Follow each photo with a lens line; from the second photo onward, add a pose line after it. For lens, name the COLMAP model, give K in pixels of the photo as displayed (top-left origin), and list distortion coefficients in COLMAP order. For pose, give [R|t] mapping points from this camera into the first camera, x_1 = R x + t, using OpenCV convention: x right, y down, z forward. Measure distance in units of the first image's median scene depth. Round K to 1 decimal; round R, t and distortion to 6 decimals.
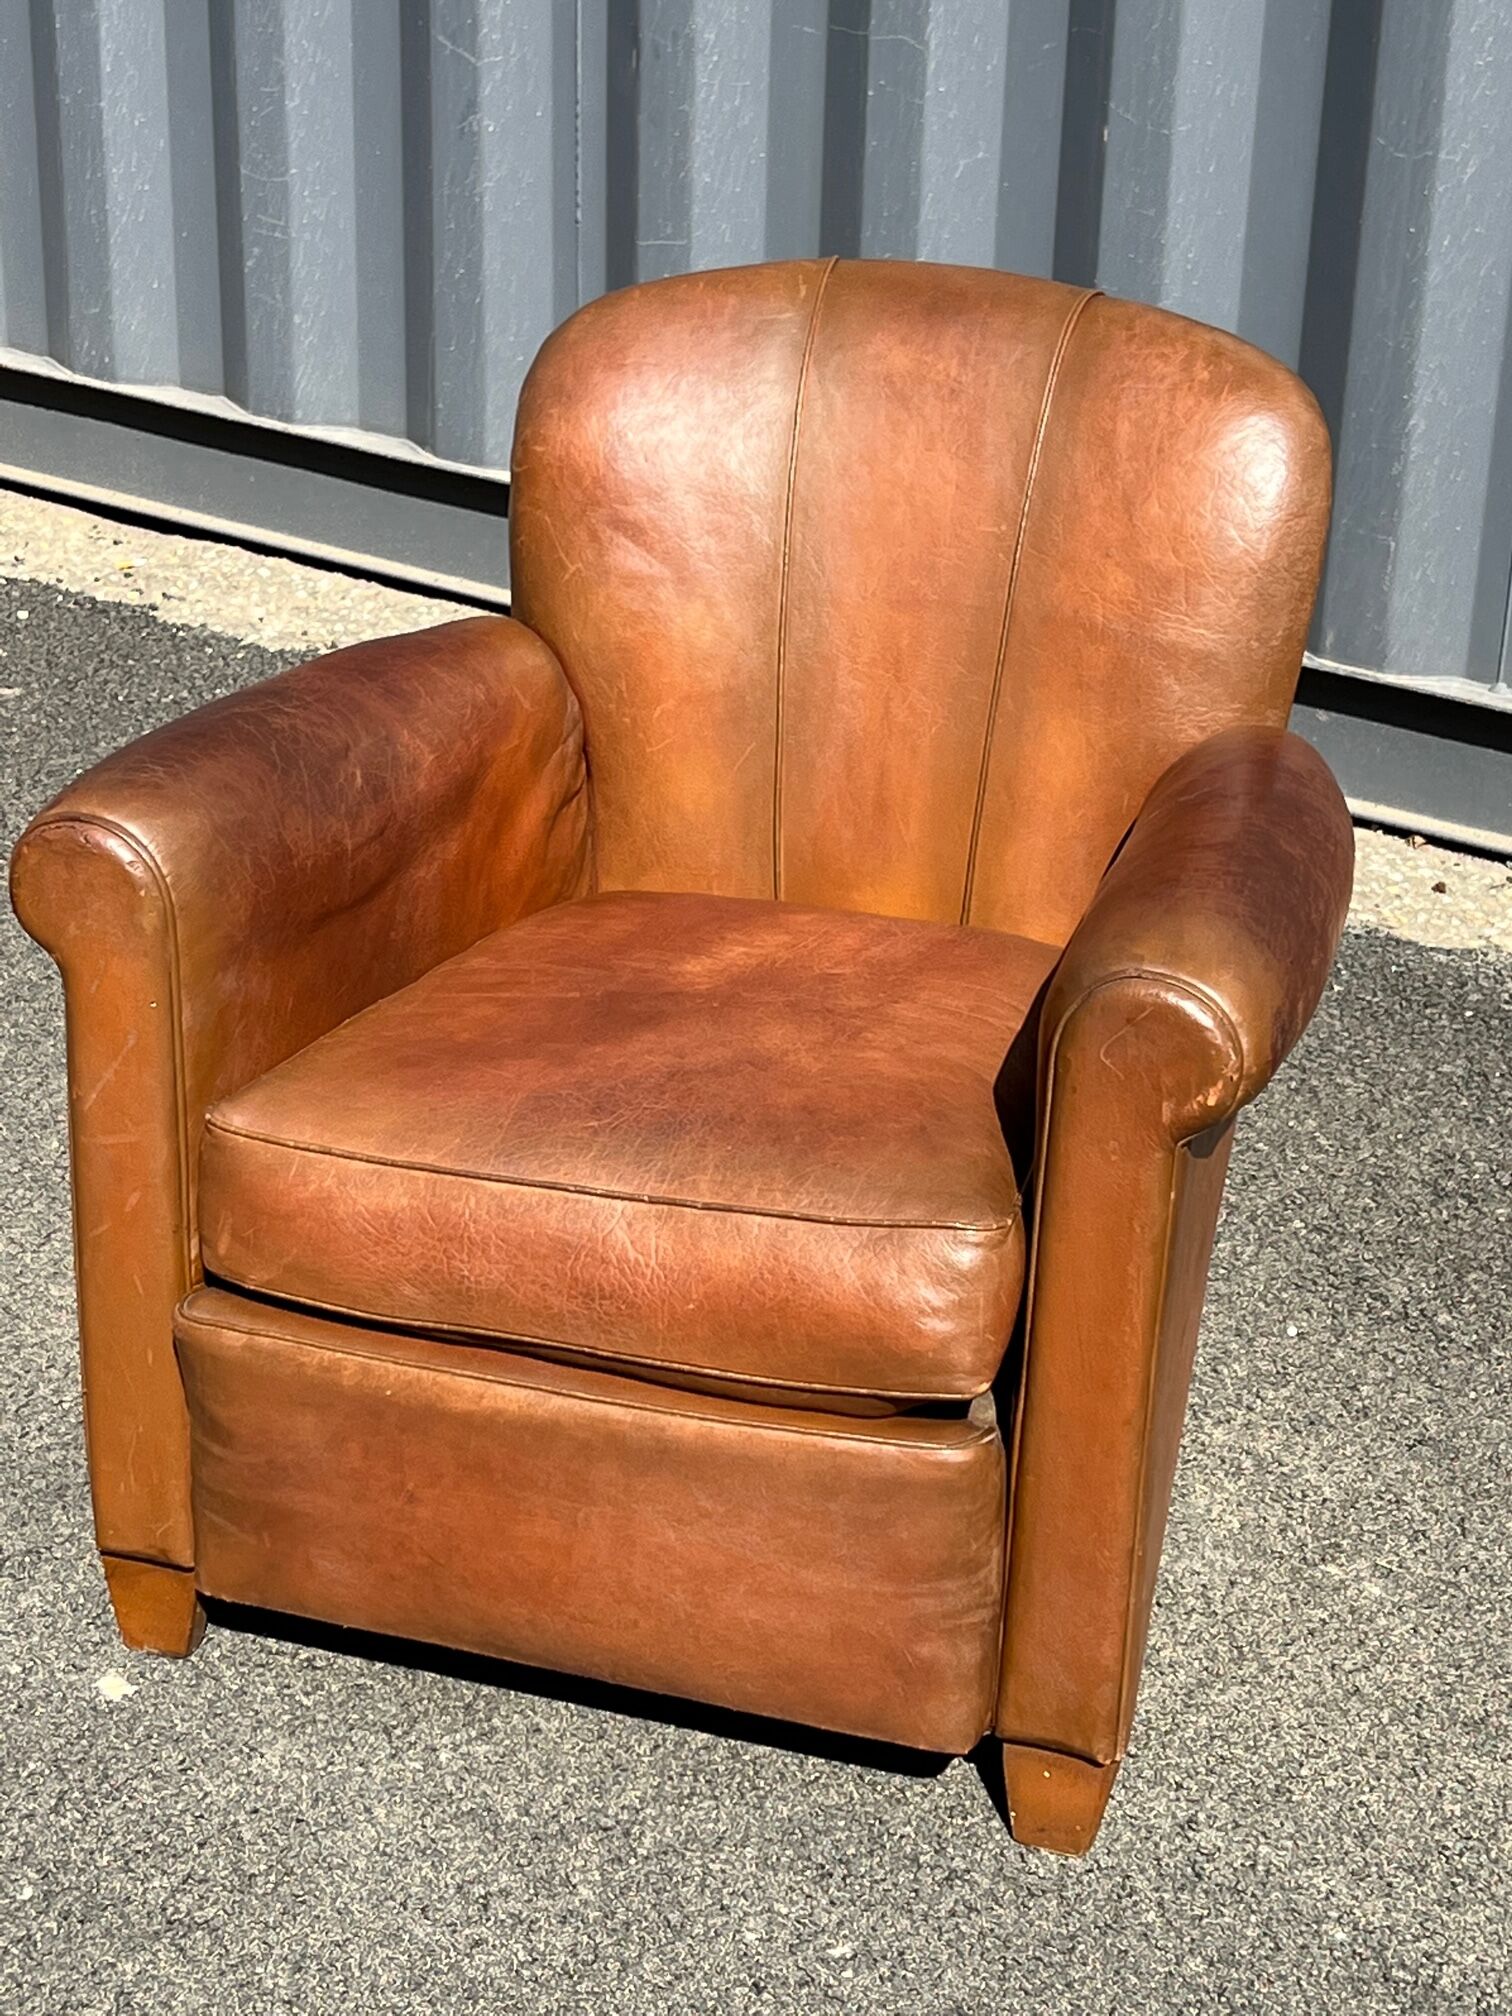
lens RADIAL K [[3795.2, 0, 726.7], [0, 3795.2, 997.3], [0, 0, 1]] dist [0.237986, -0.936687]
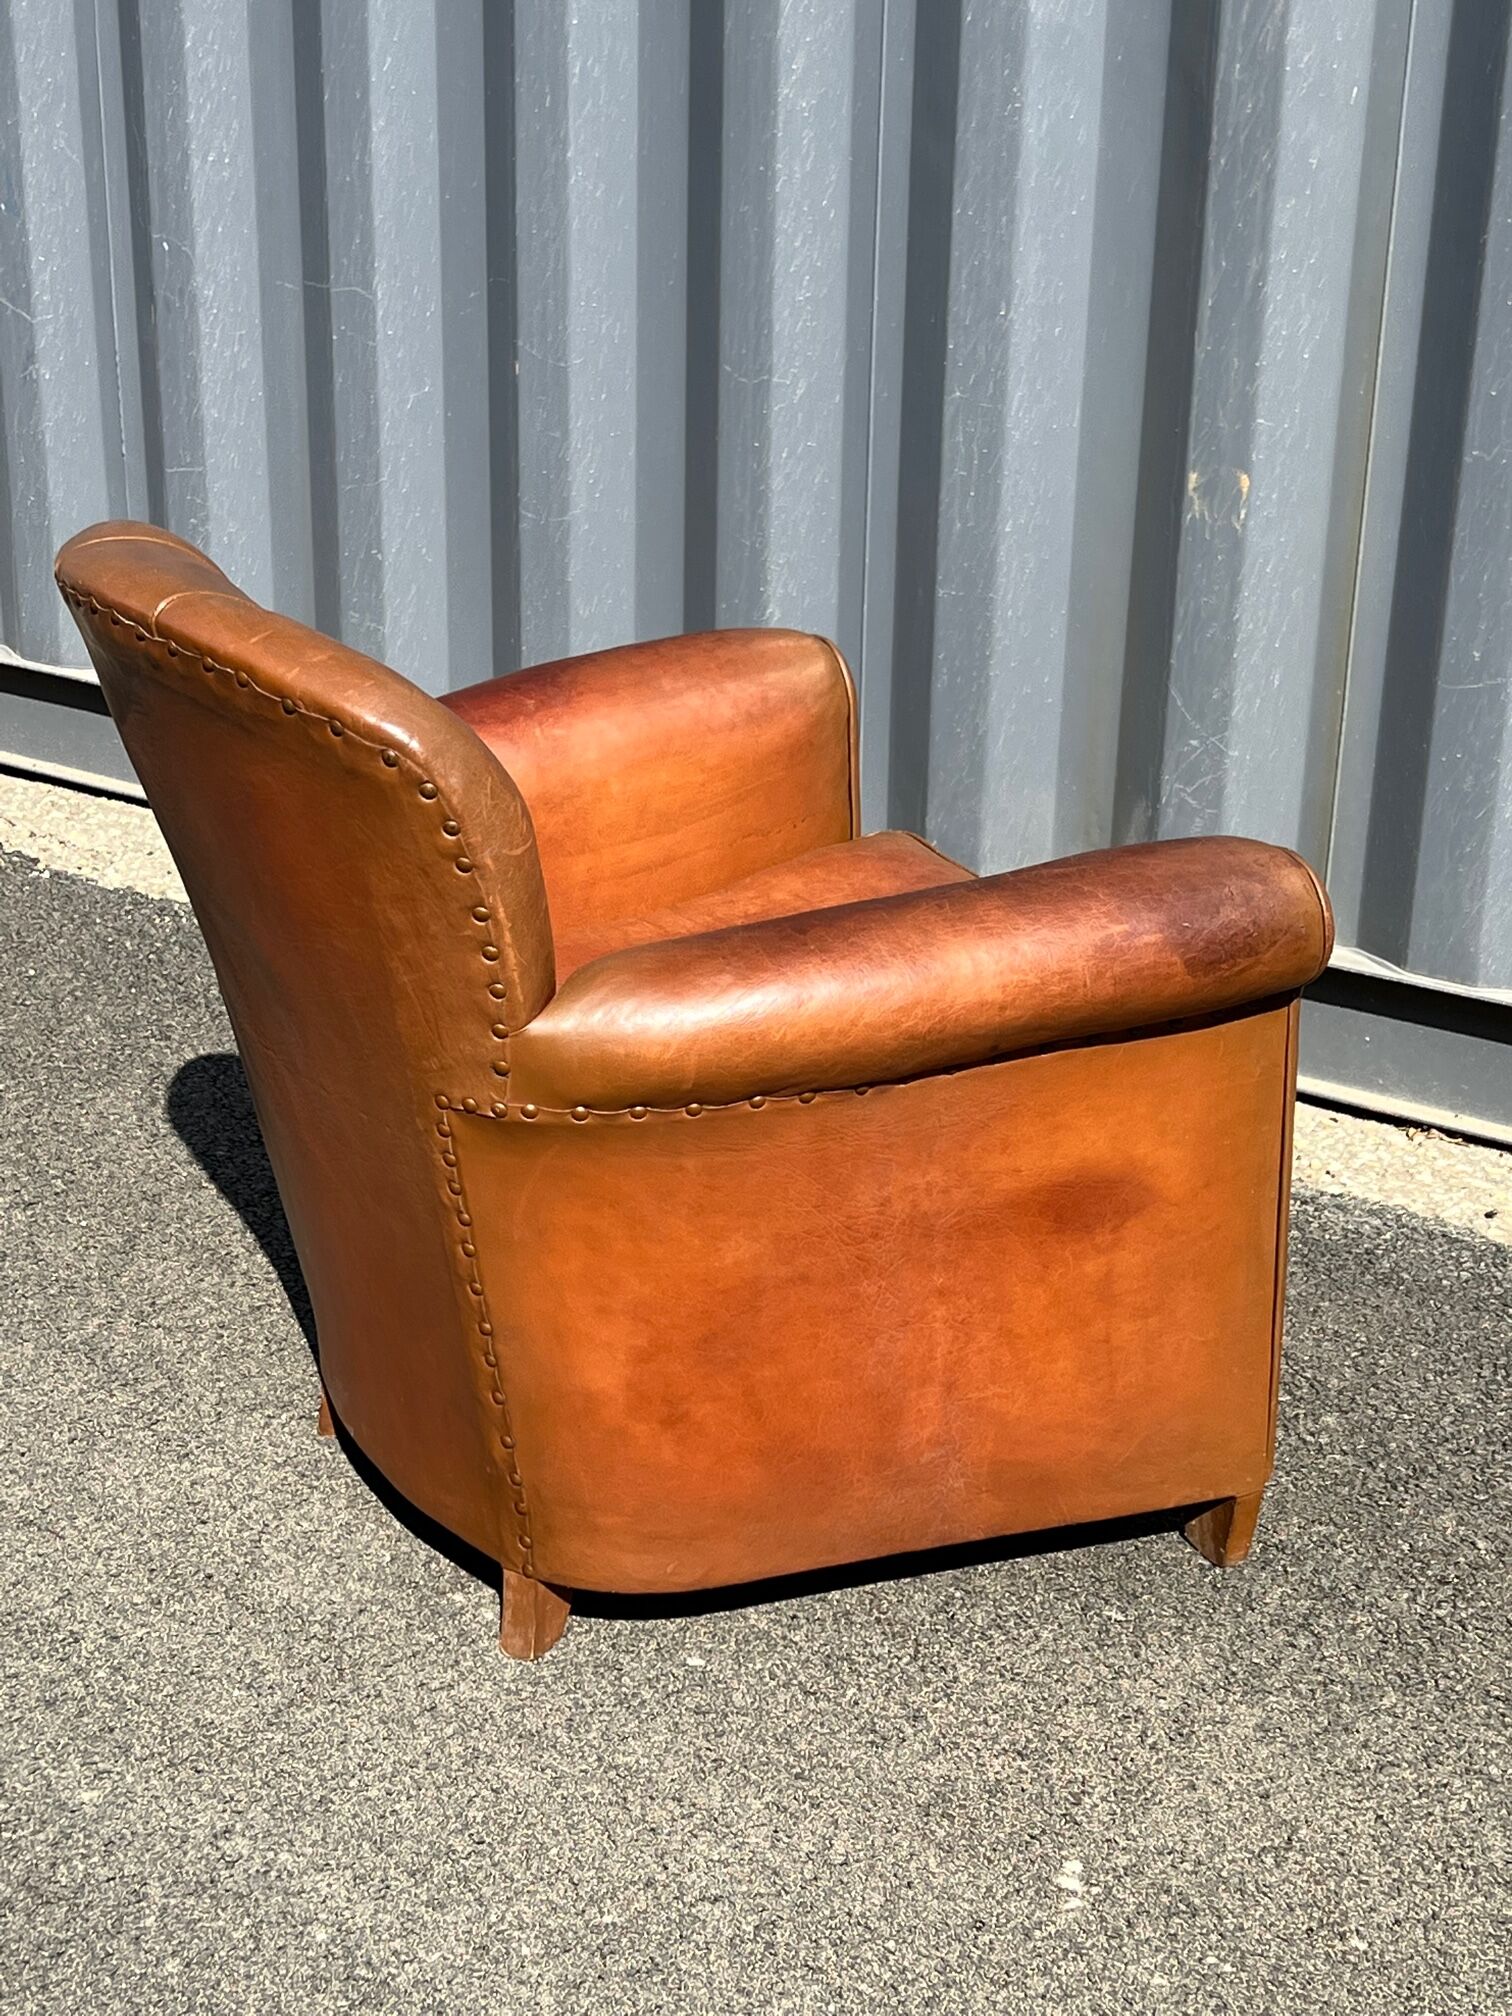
lens RADIAL K [[3064.7, 0, 724.4], [0, 3064.7, 1017.3], [0, 0, 1]] dist [0.208115, -0.698799]
pose [[0.999967, -0.006352, -0.005159, 0.245802], [0.006080, 0.998666, -0.051268, 0.029935], [0.005477, 0.051235, 0.998672, 0.110590]]
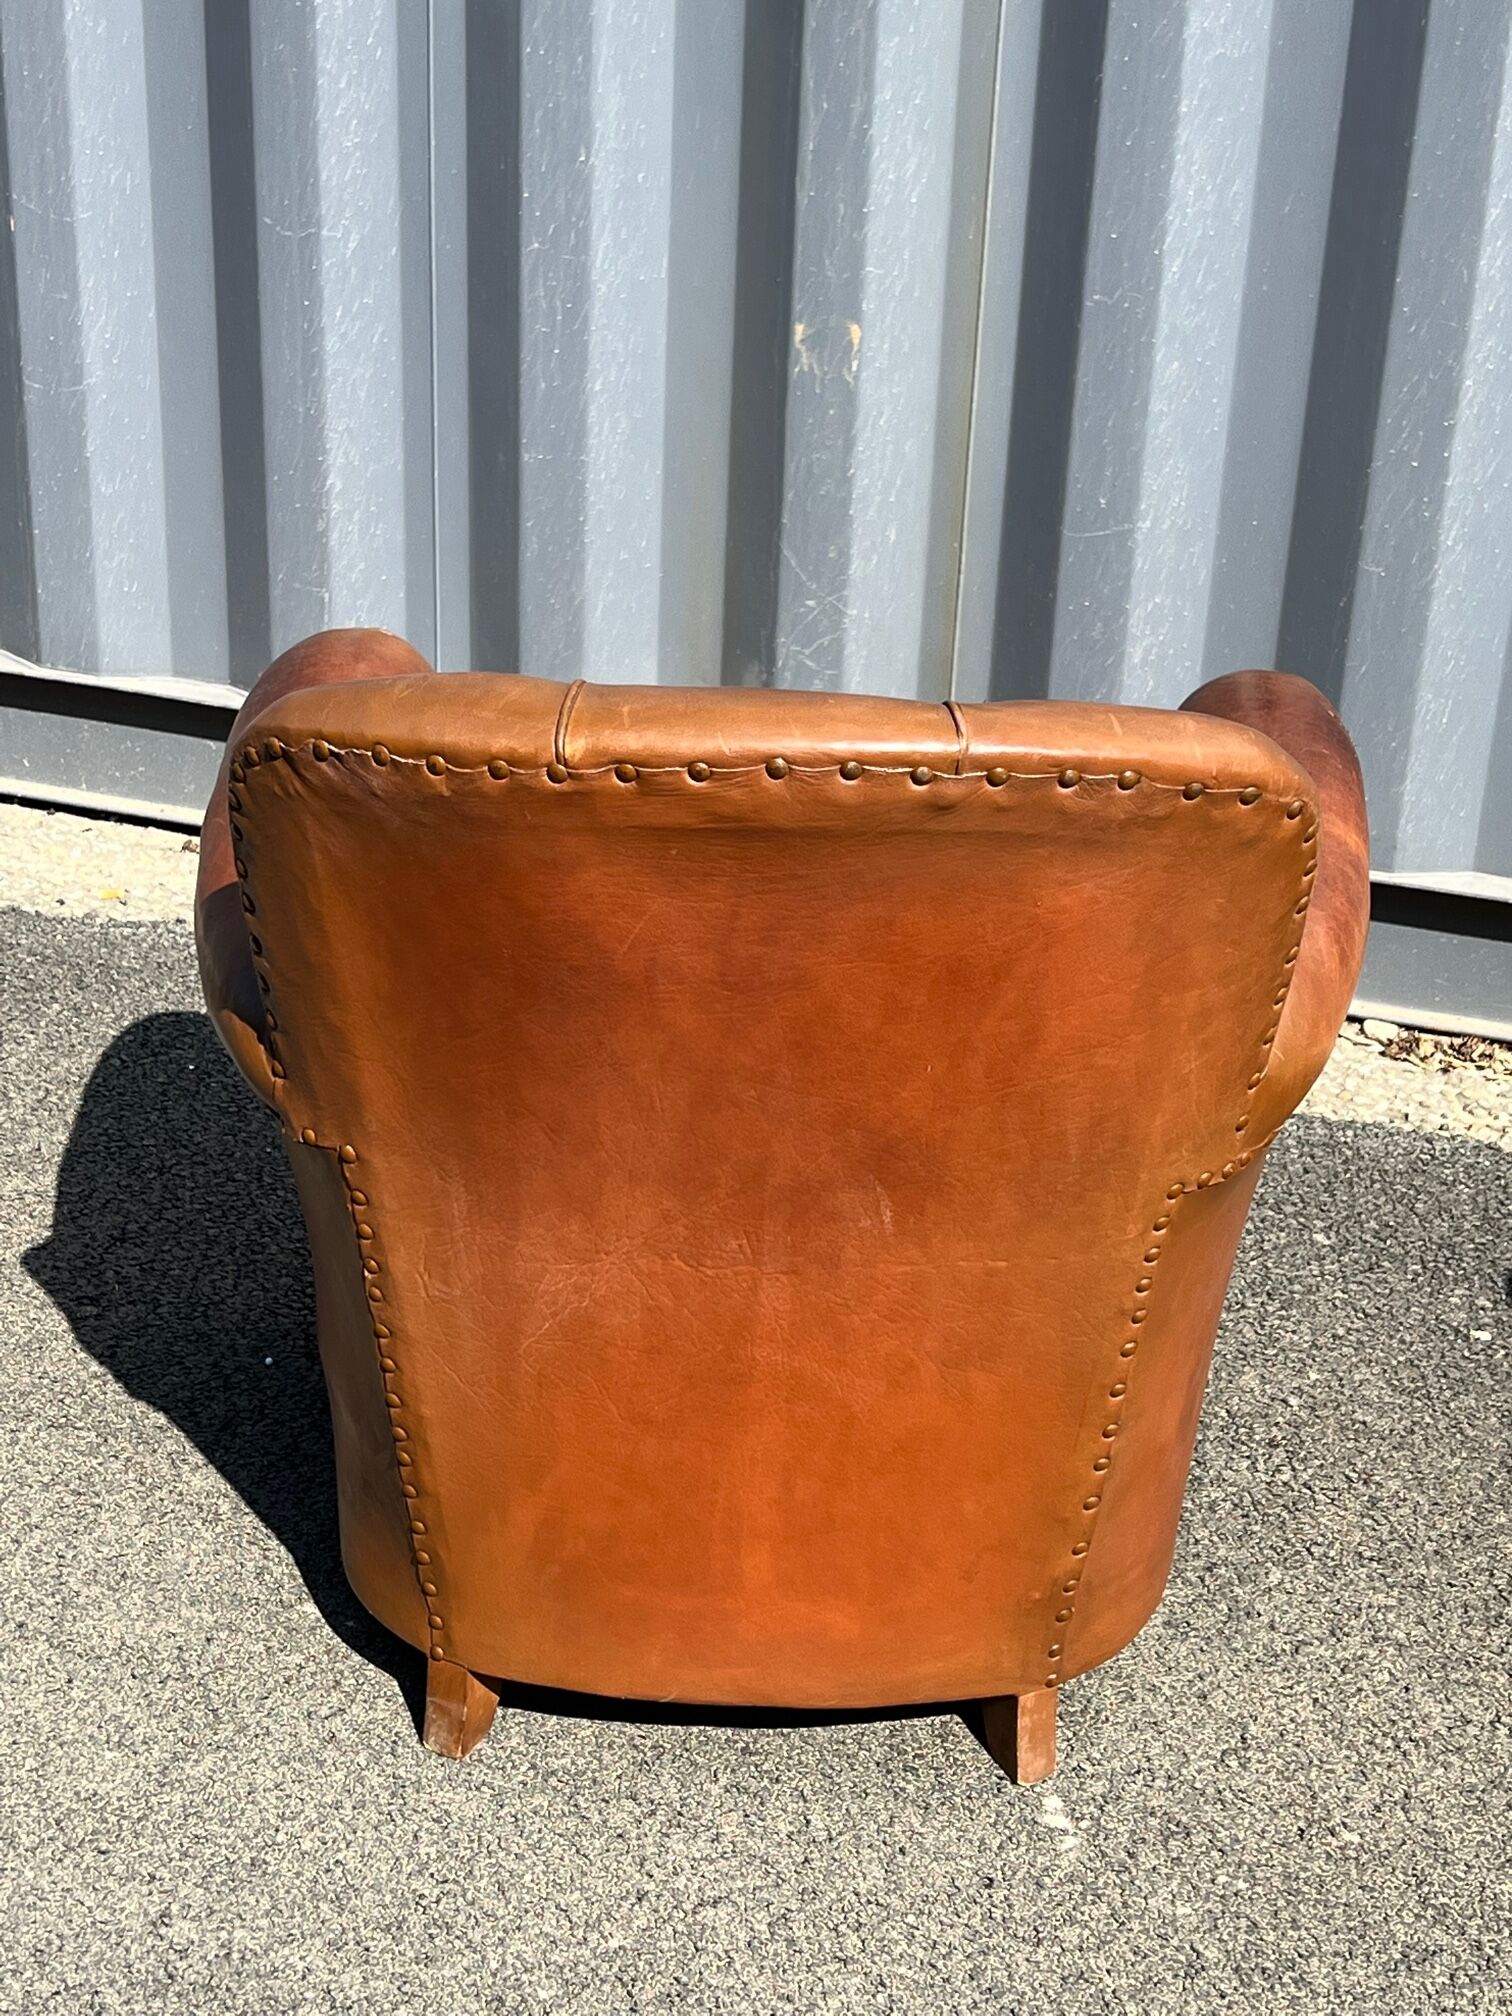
lens RADIAL K [[3069.4, 0, 734.7], [0, 3069.4, 994.3], [0, 0, 1]] dist [0.208085, -0.713997]
pose [[0.962354, -0.101142, 0.252281, 0.078237], [0.099438, 0.994852, 0.019532, -0.016980], [-0.252958, 0.006289, 0.967457, 0.183778]]
